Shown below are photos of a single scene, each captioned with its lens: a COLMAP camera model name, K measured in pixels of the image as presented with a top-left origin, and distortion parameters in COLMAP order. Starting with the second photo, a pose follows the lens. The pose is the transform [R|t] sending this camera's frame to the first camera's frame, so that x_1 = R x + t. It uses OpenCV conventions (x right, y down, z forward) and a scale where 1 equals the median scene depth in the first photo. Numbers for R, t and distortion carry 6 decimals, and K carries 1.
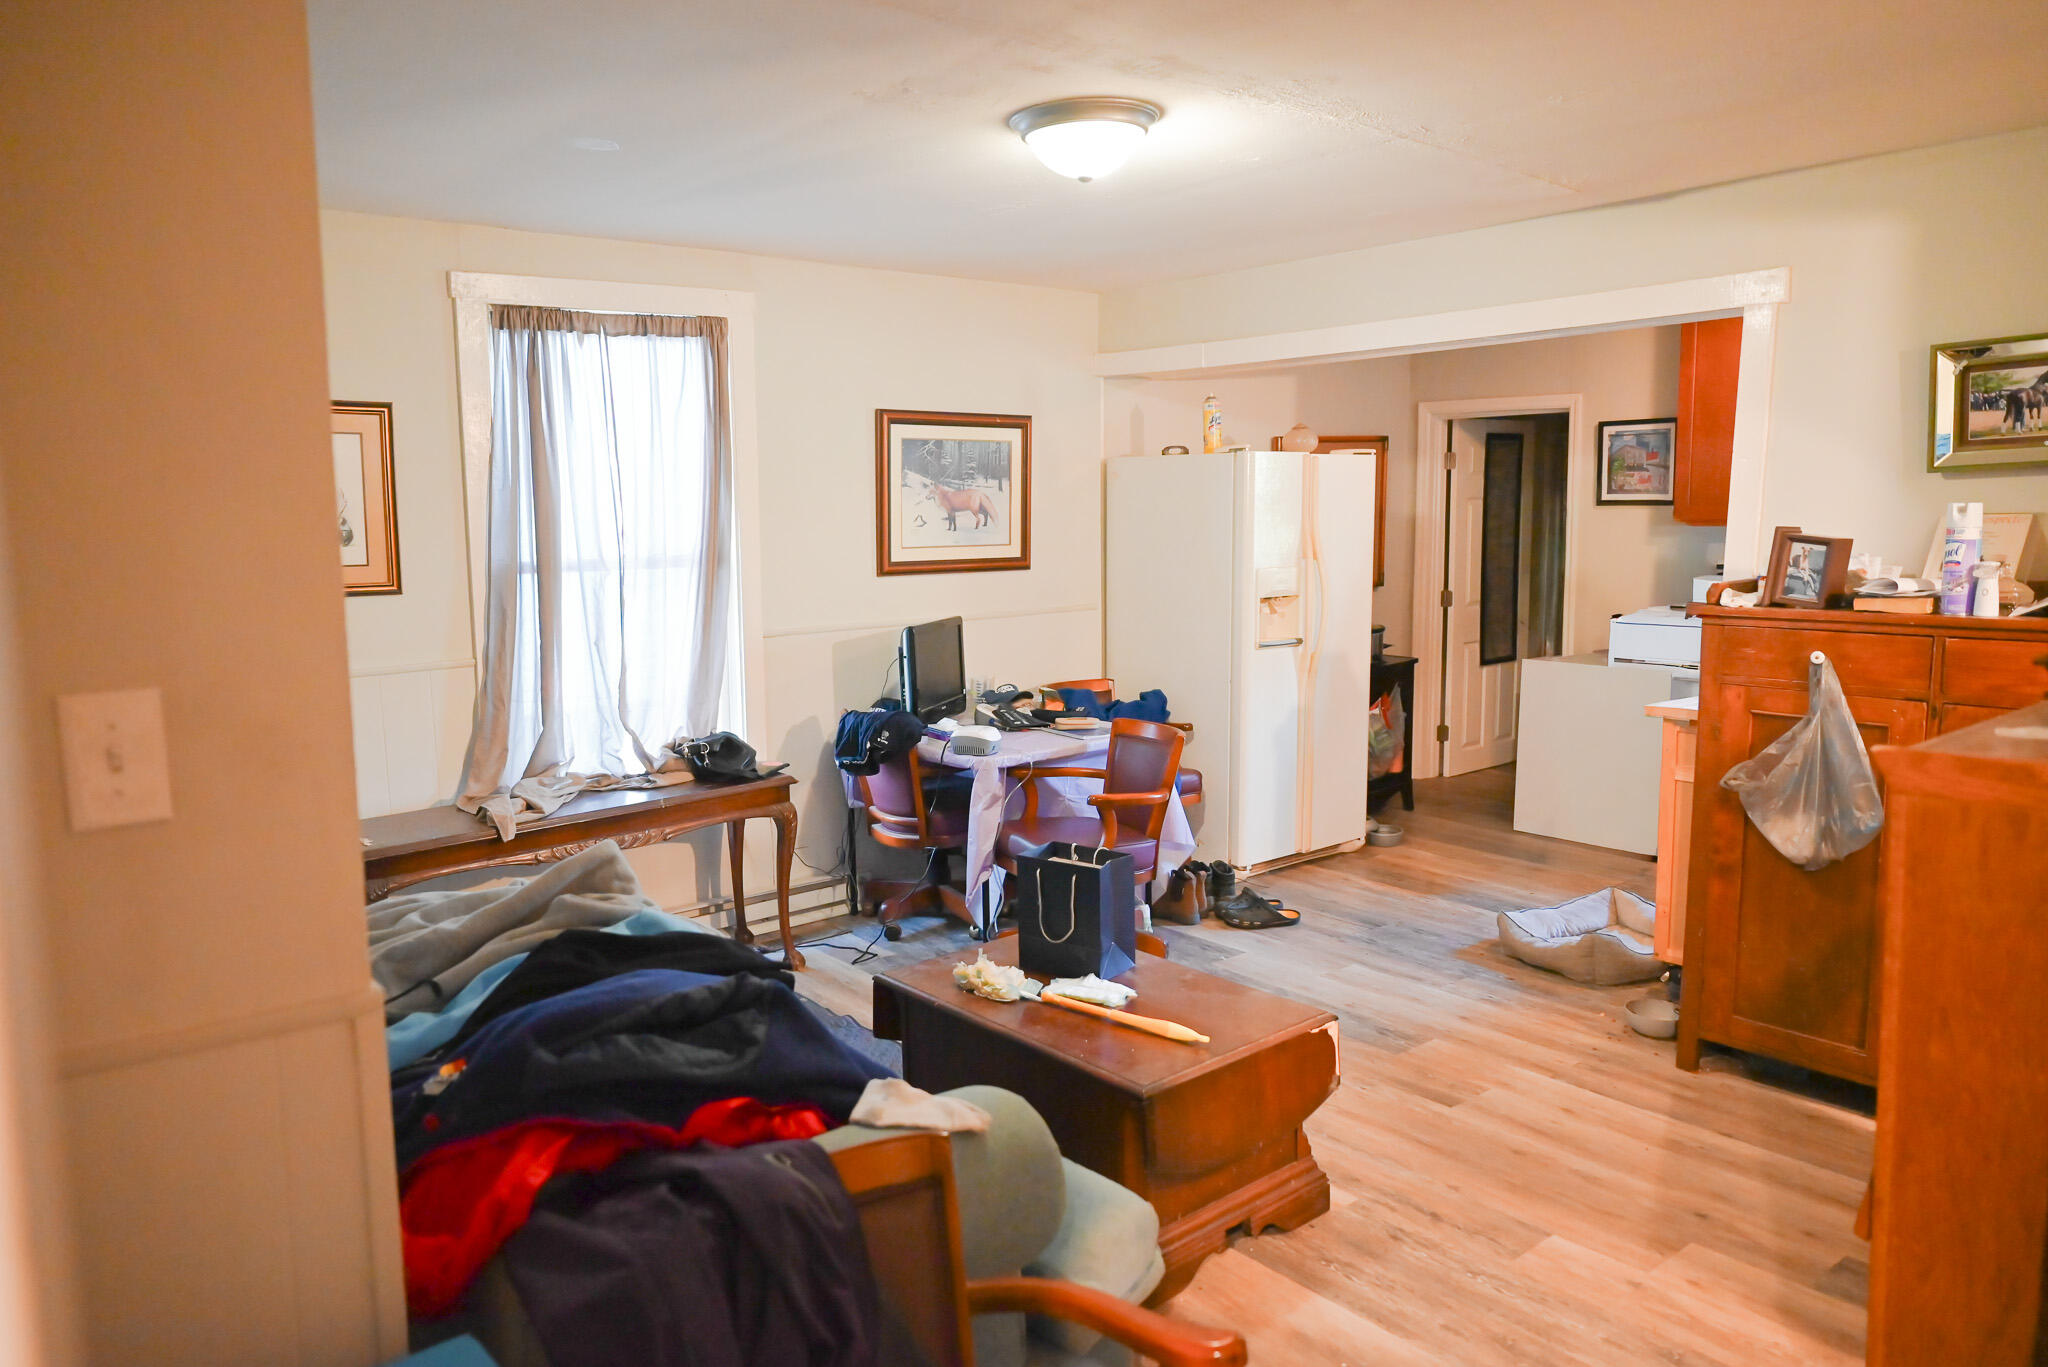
lens RADIAL K [[1378.5, 0, 1021.7], [0, 1378.5, 693.6], [0, 0, 1]] dist [-0.002013, -0.000638]
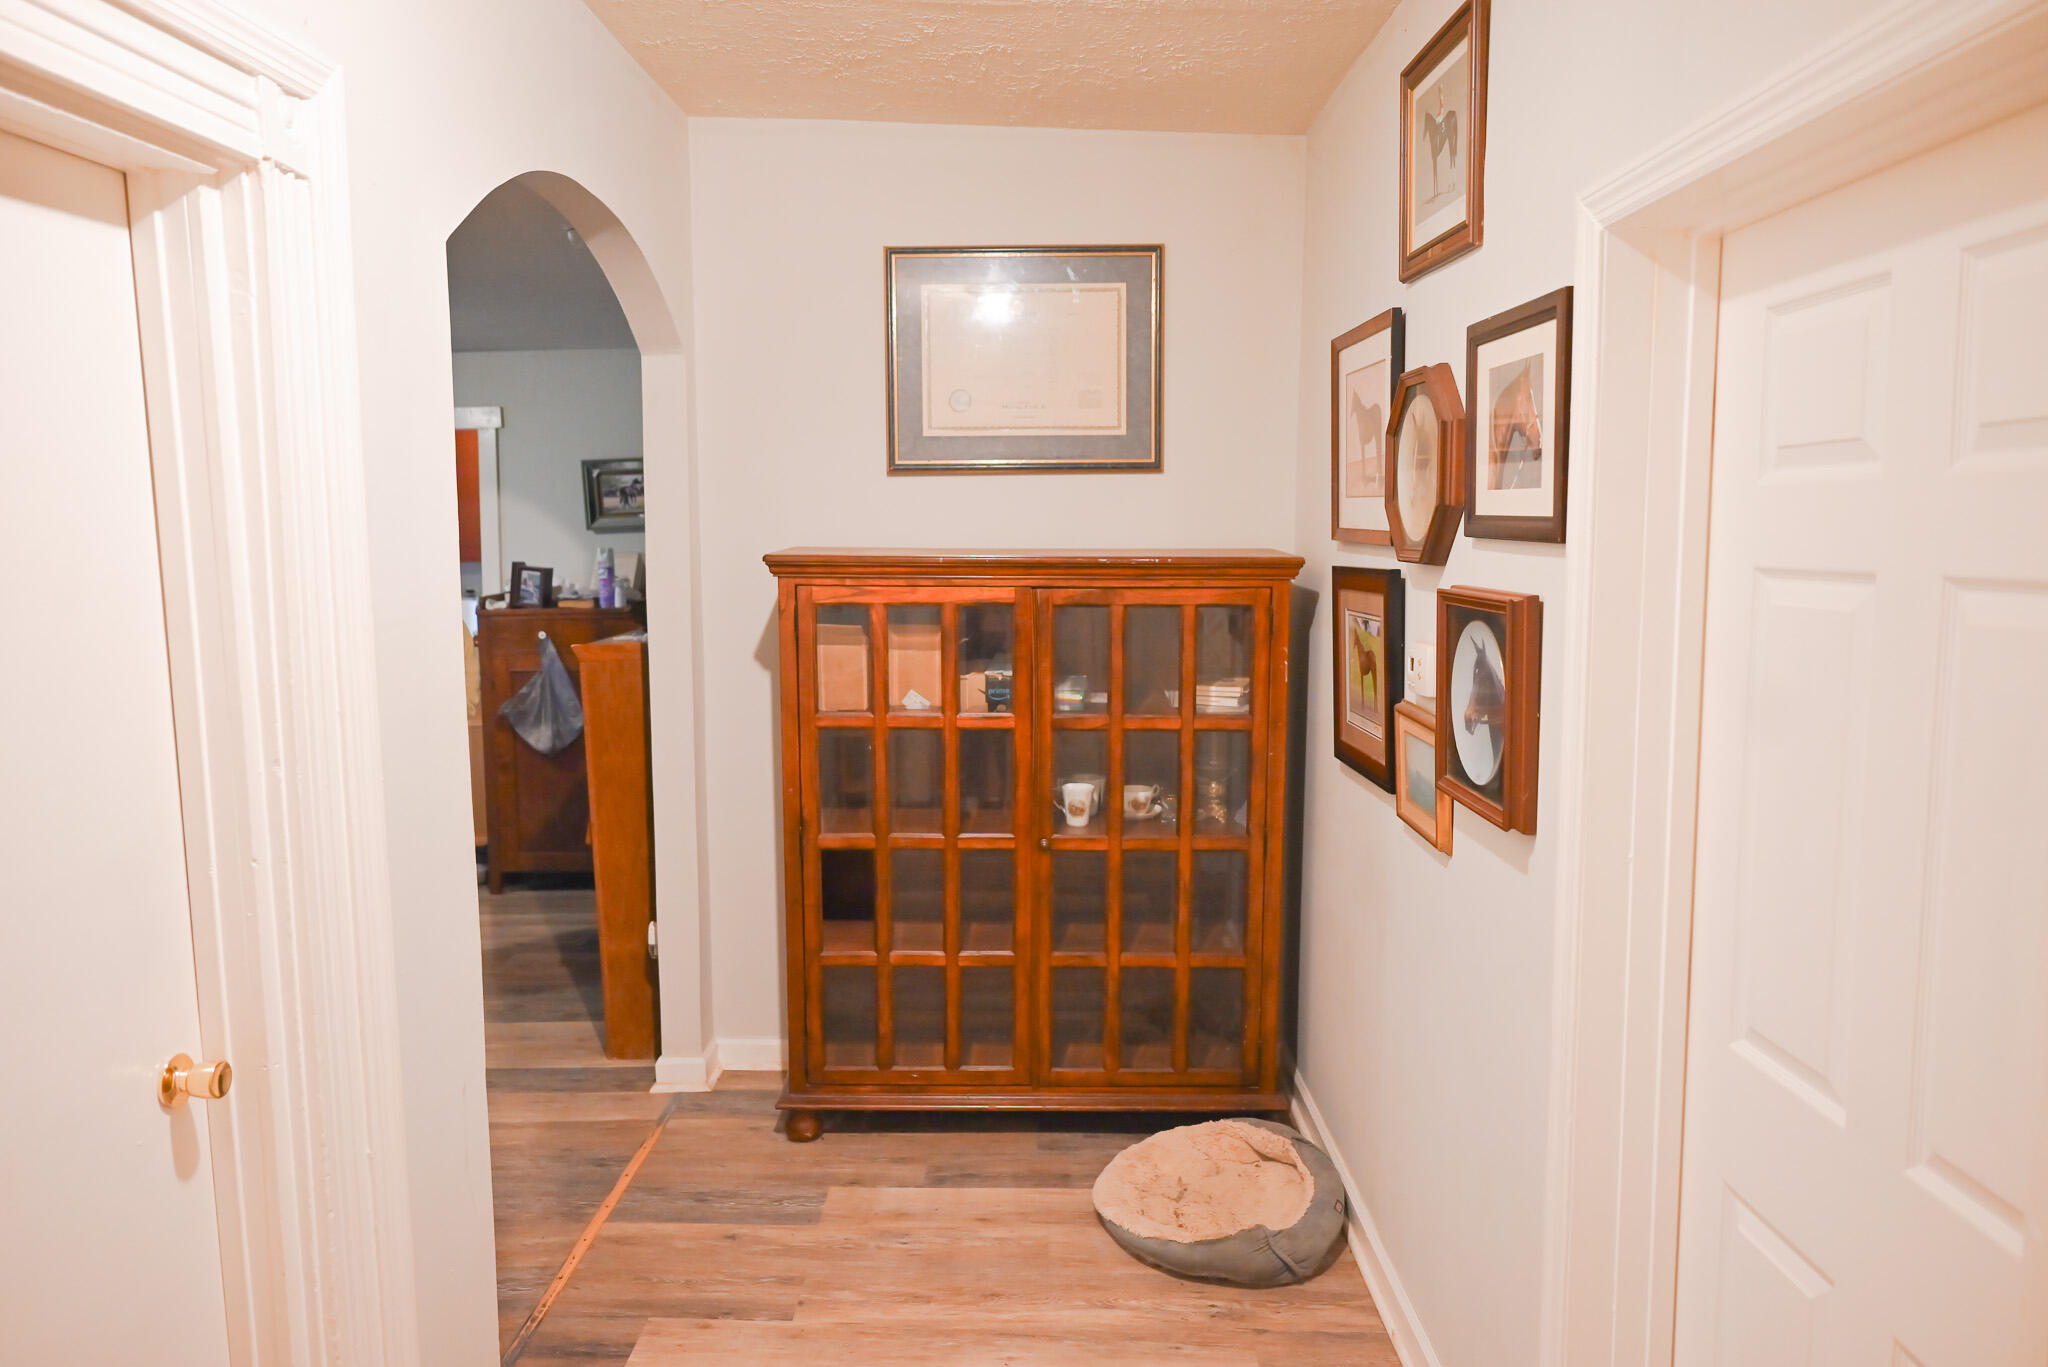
lens RADIAL K [[1425.6, 0, 1024.0], [0, 1425.6, 683.5], [0, 0, 1]] dist [-0.078383, -0.000218]
pose [[0.645183, -0.075437, 0.760294, -0.396733], [0.094594, 0.995344, 0.018486, 0.058747], [-0.758149, 0.059992, 0.649315, -0.627144]]
